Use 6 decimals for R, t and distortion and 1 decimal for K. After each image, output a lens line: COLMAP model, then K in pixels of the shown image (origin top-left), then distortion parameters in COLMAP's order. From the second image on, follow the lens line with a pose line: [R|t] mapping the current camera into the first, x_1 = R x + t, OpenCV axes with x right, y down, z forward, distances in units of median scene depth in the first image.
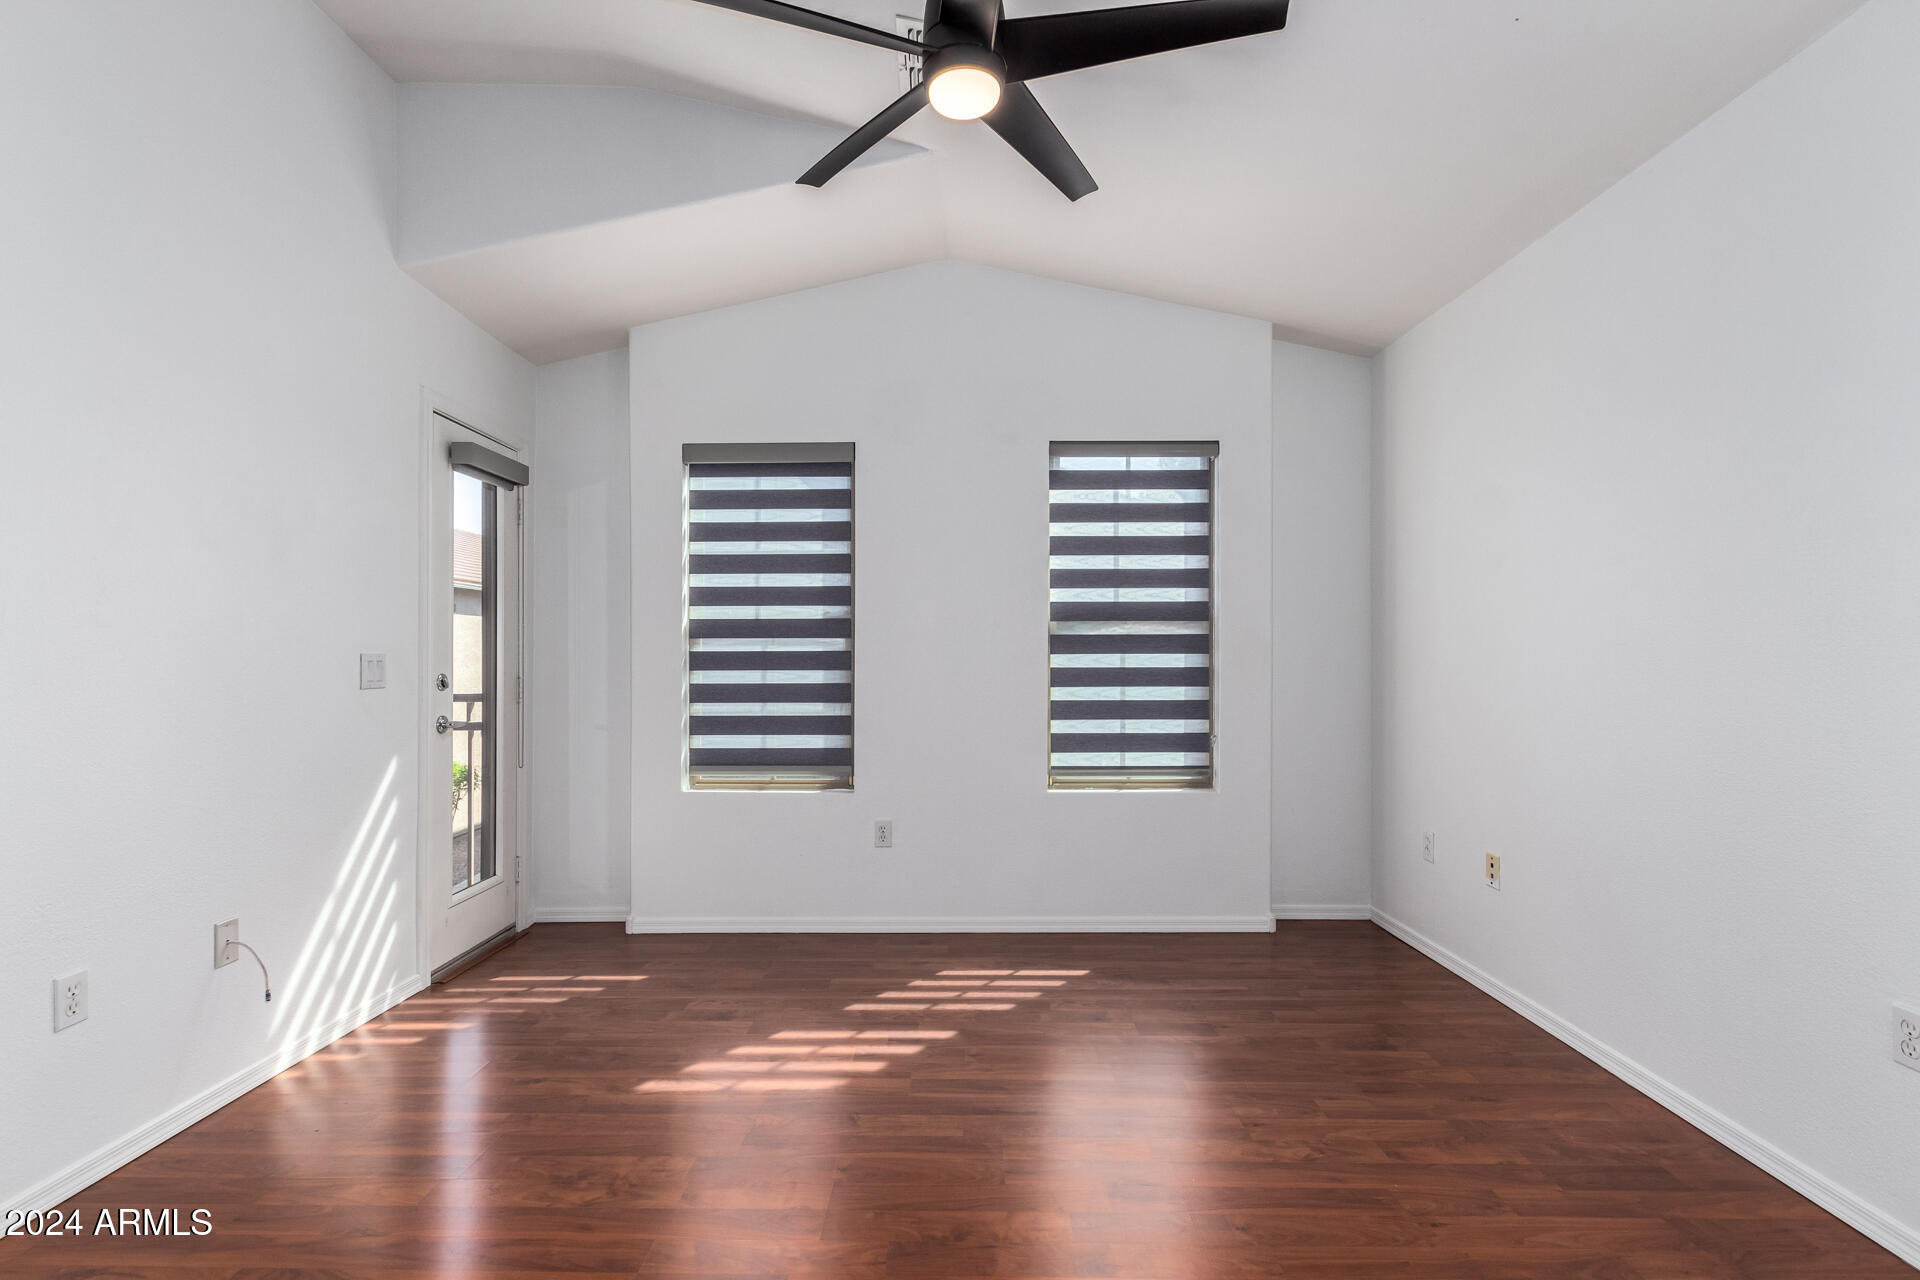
lens RADIAL K [[885.4, 0, 960.0], [0, 885.4, 640.0], [0, 0, 1]] dist [0.003099, 0.000526]
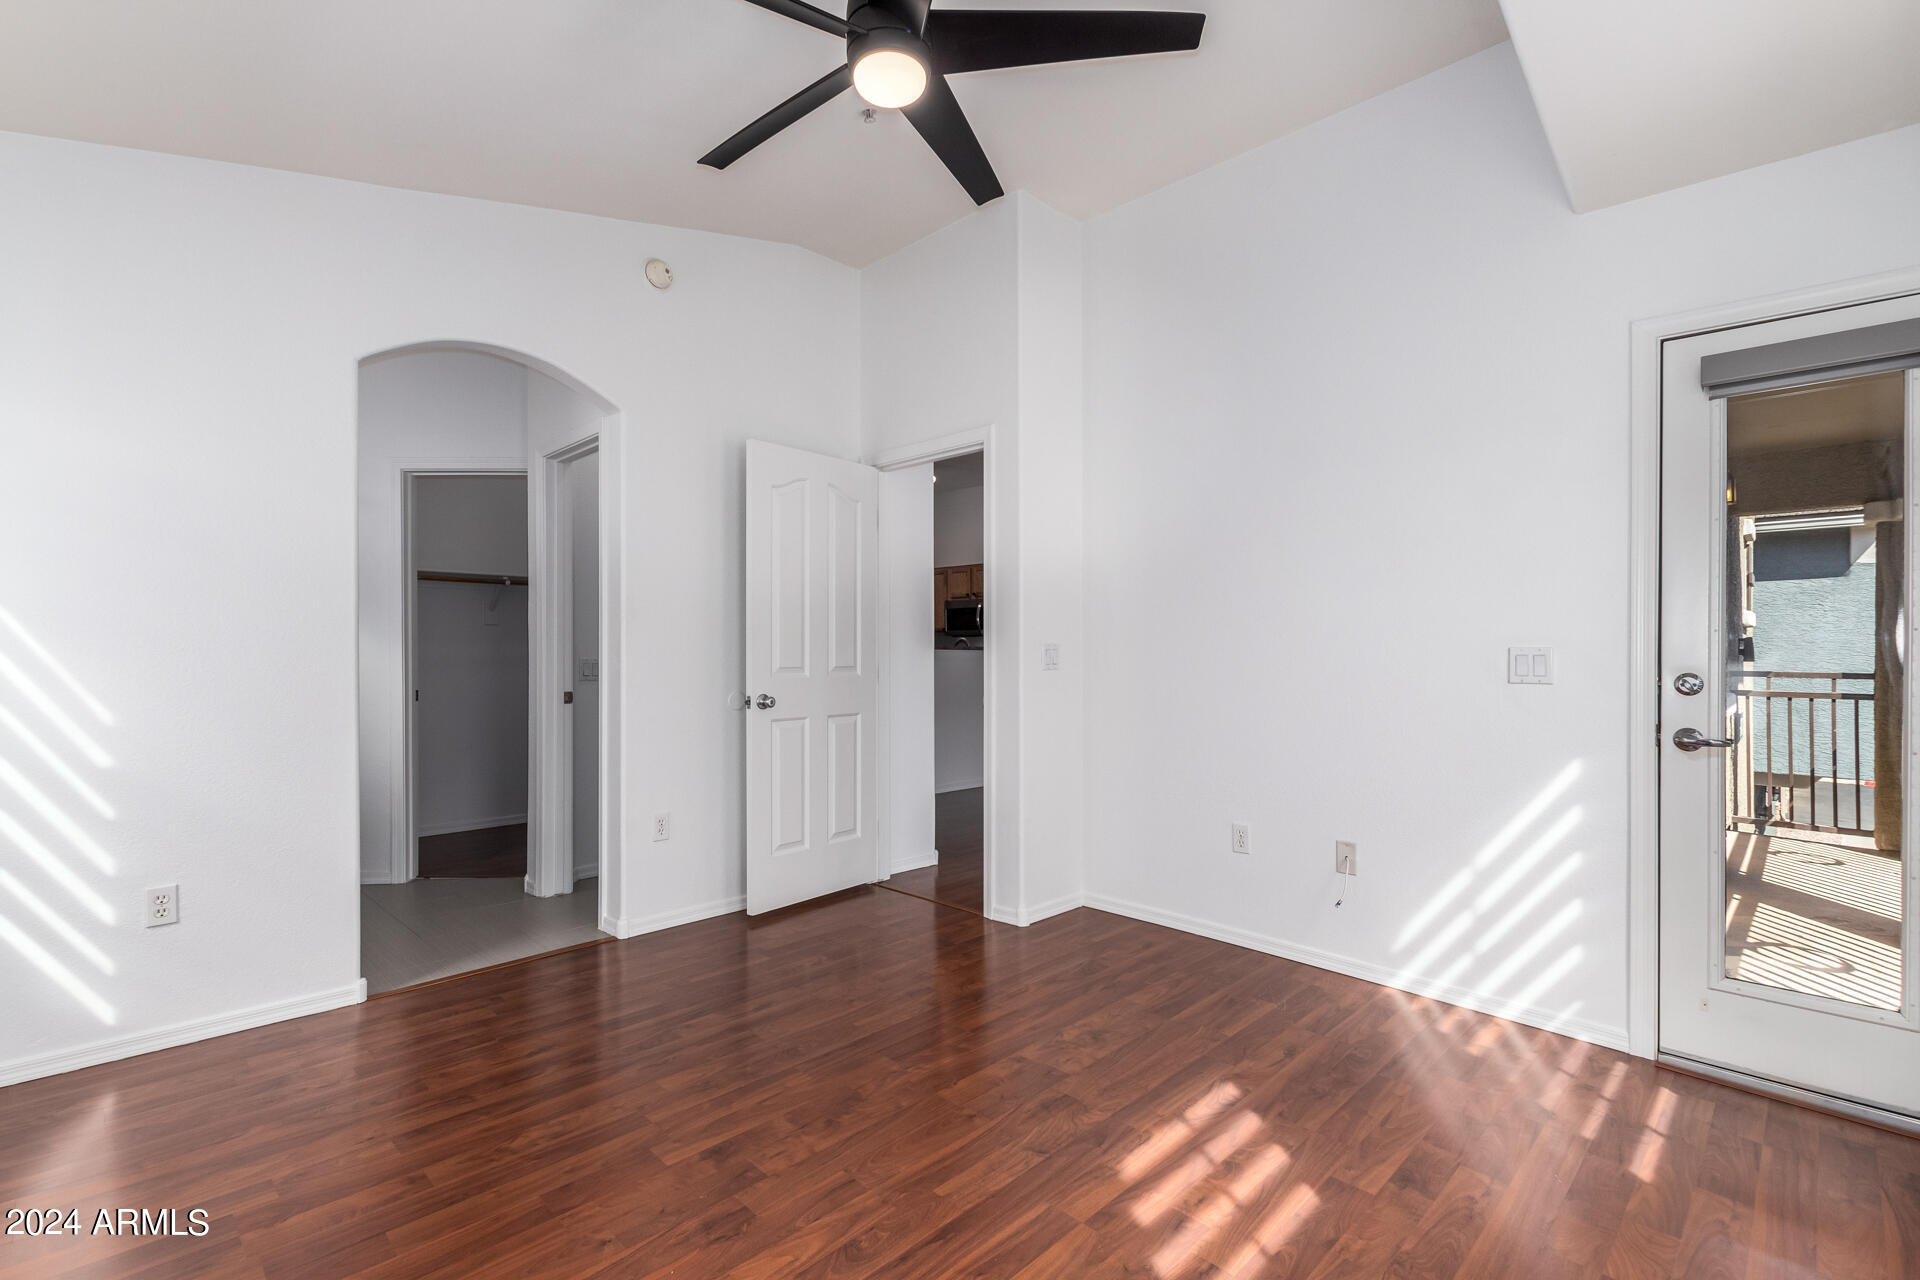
lens RADIAL K [[885.4, 0, 960.0], [0, 885.4, 640.0], [0, 0, 1]] dist [0.003099, 0.000526]
pose [[-0.670906, -0.000611, -0.741542, 0.495672], [-0.007736, 0.999951, 0.006175, 0.010811], [0.741502, 0.009880, -0.670878, 1.265260]]
